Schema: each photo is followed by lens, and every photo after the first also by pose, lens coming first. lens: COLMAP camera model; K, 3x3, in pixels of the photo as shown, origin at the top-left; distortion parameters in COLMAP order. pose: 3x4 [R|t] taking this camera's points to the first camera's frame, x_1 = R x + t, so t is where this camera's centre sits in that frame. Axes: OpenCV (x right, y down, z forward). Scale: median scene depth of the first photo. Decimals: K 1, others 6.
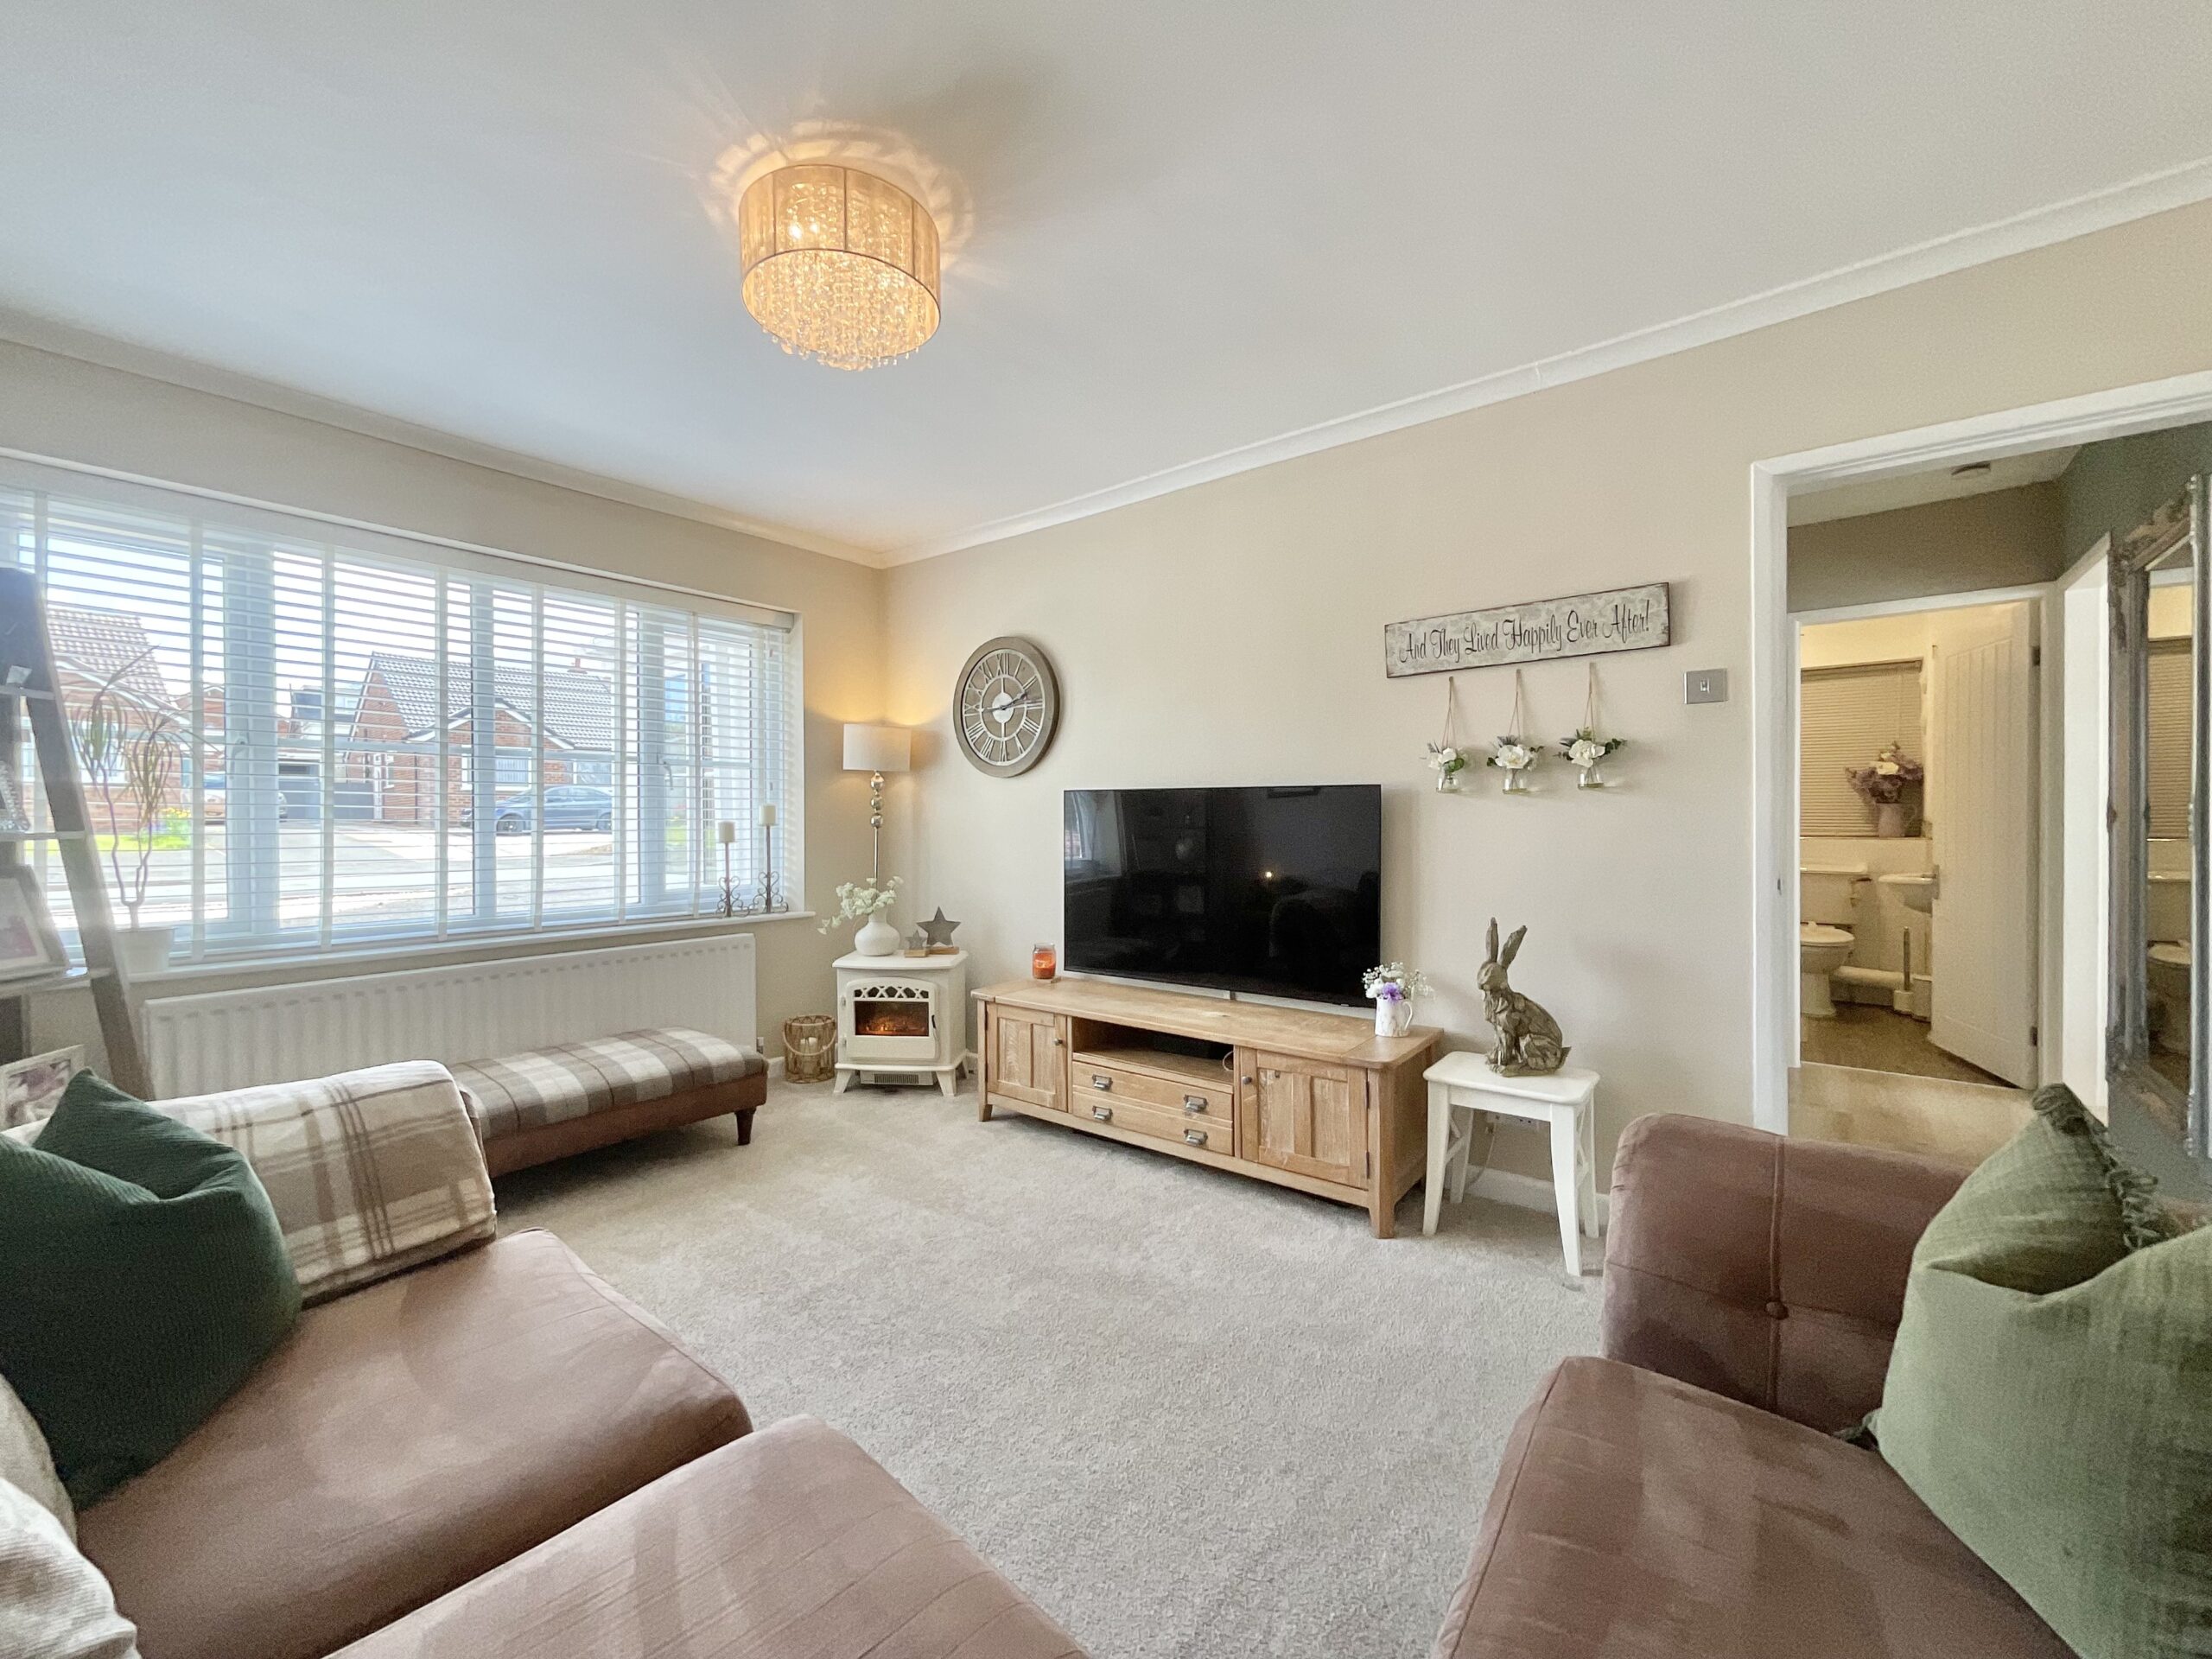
lens RADIAL K [[903.8, 0, 1103.9], [0, 903.8, 823.1], [0, 0, 1]] dist [0.001800, -0.000560]
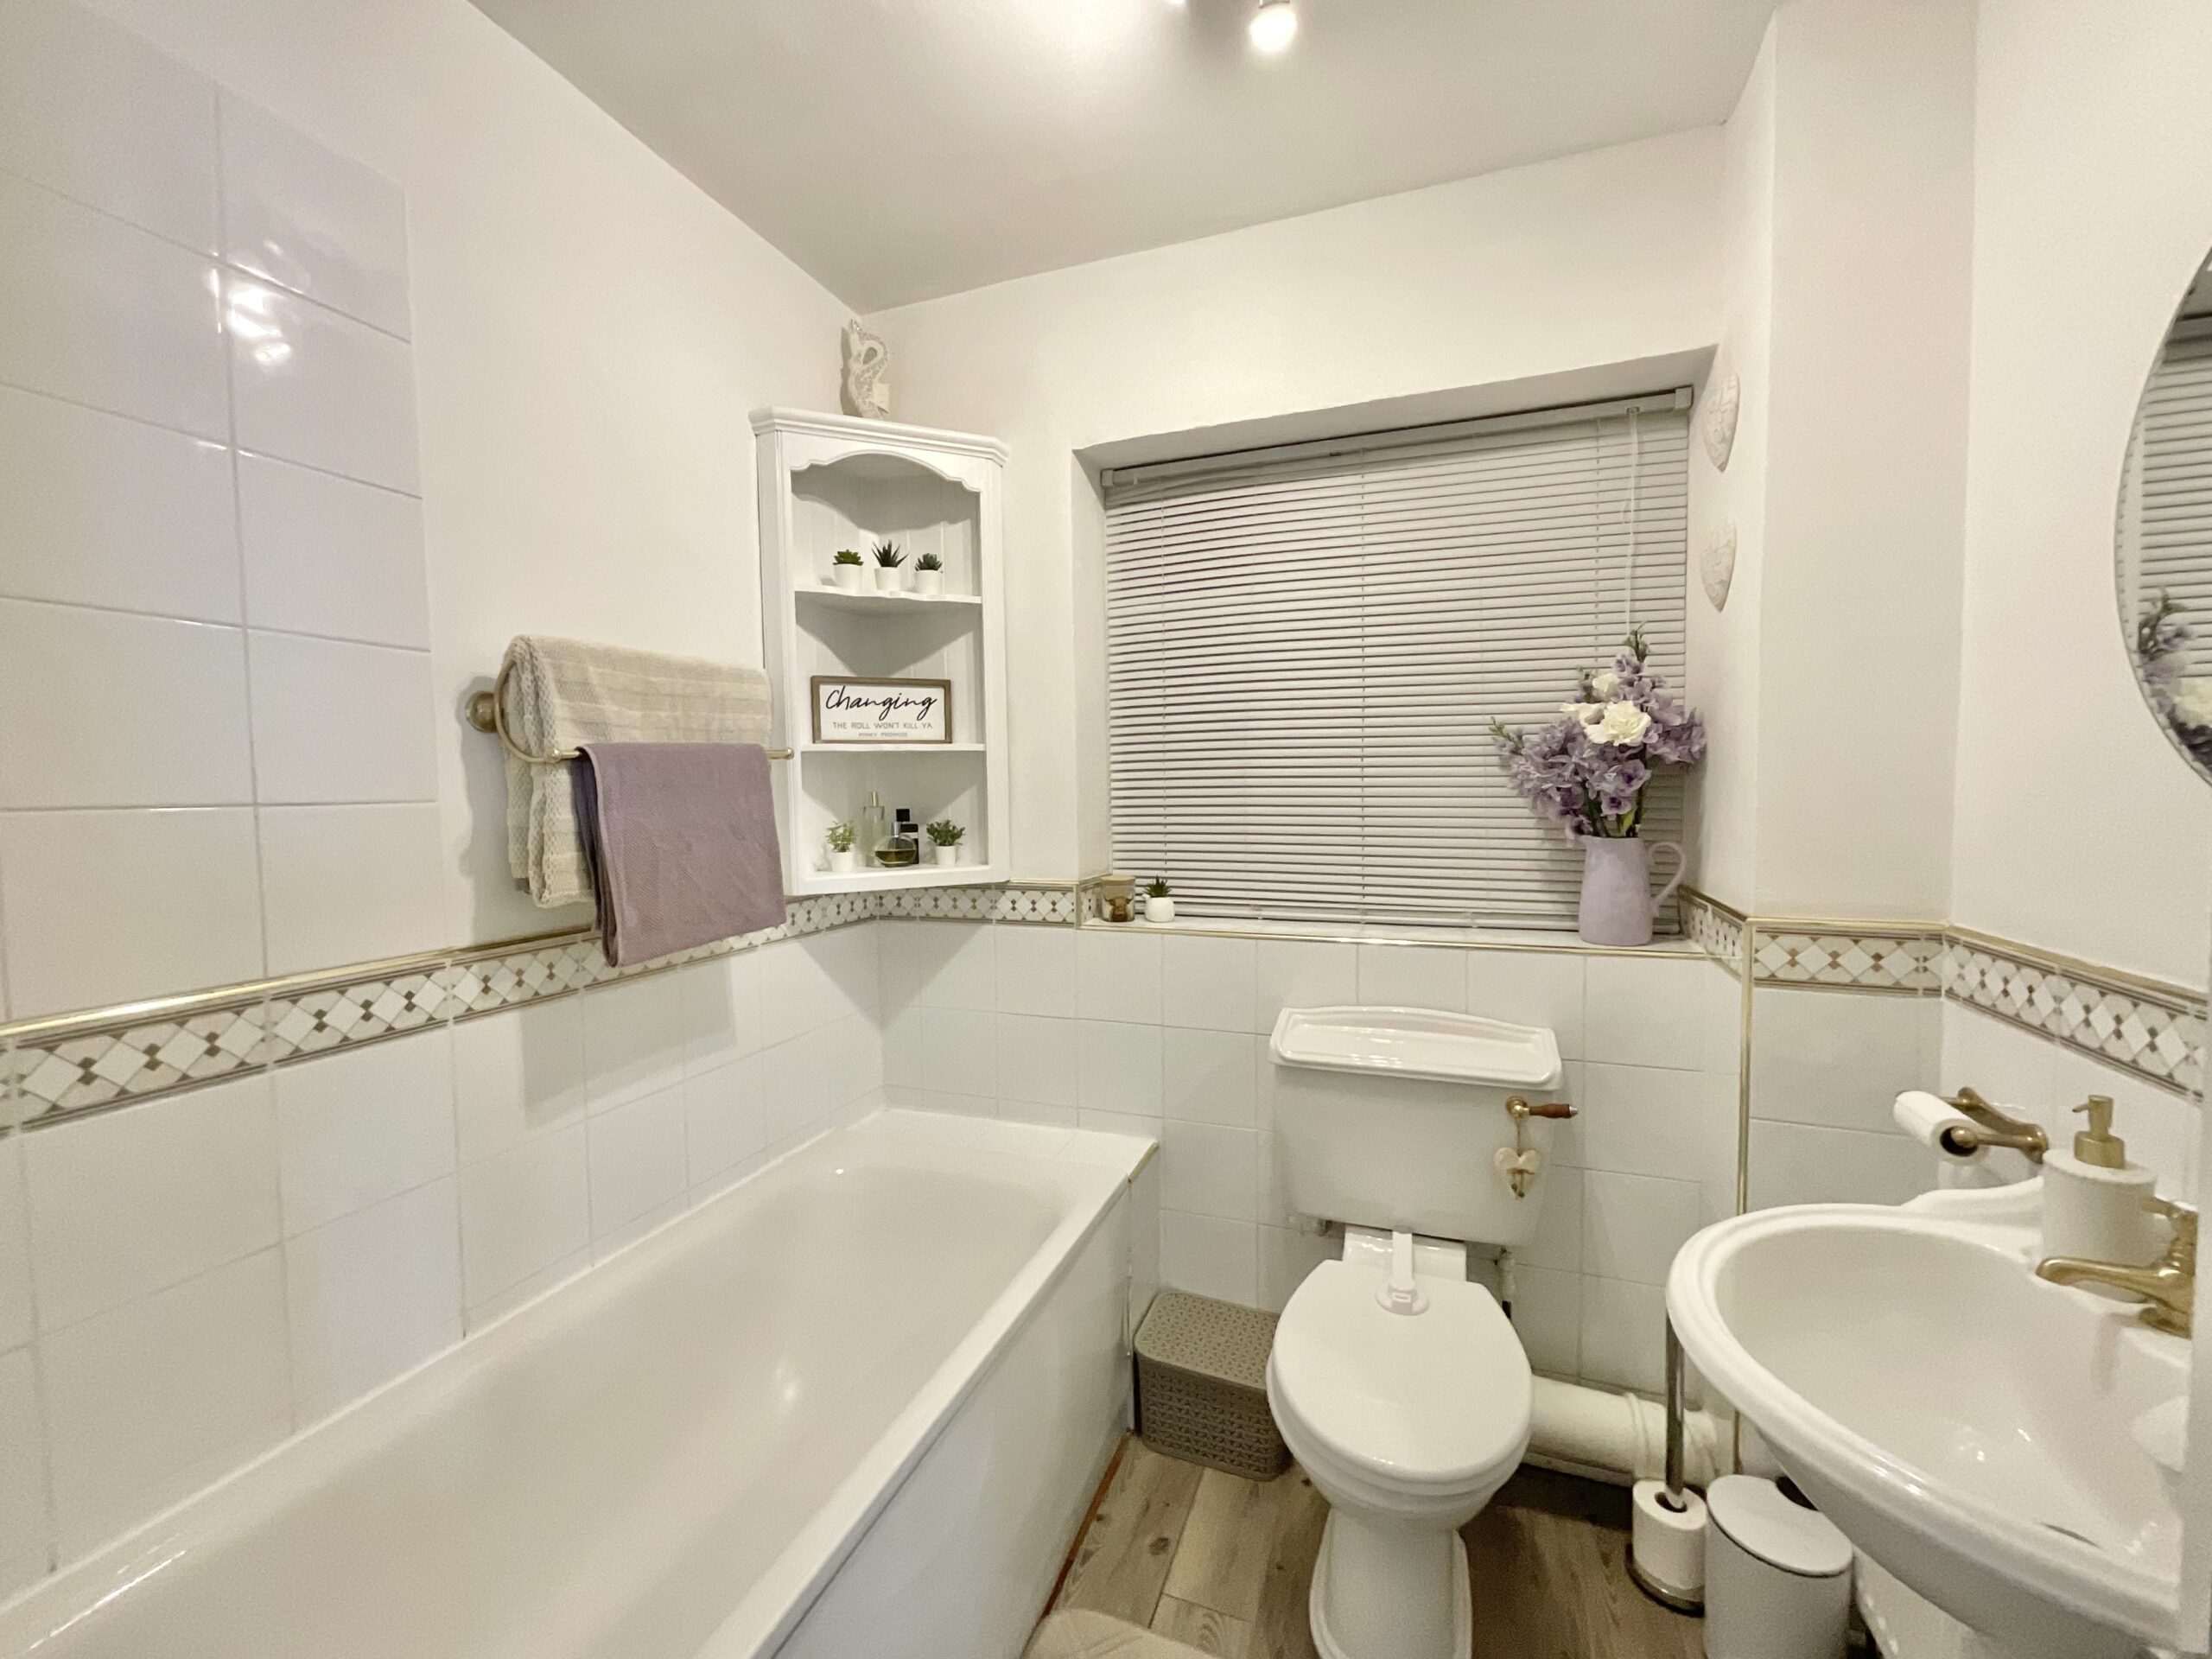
lens RADIAL K [[903.8, 0, 1102.6], [0, 903.8, 826.4], [0, 0, 1]] dist [0.001800, -0.000560]
pose [[0.955111, -0.027311, 0.294985, 0.607354], [0.016028, 0.999047, 0.040599, -0.040951], [-0.295813, -0.034049, 0.954639, 0.753153]]
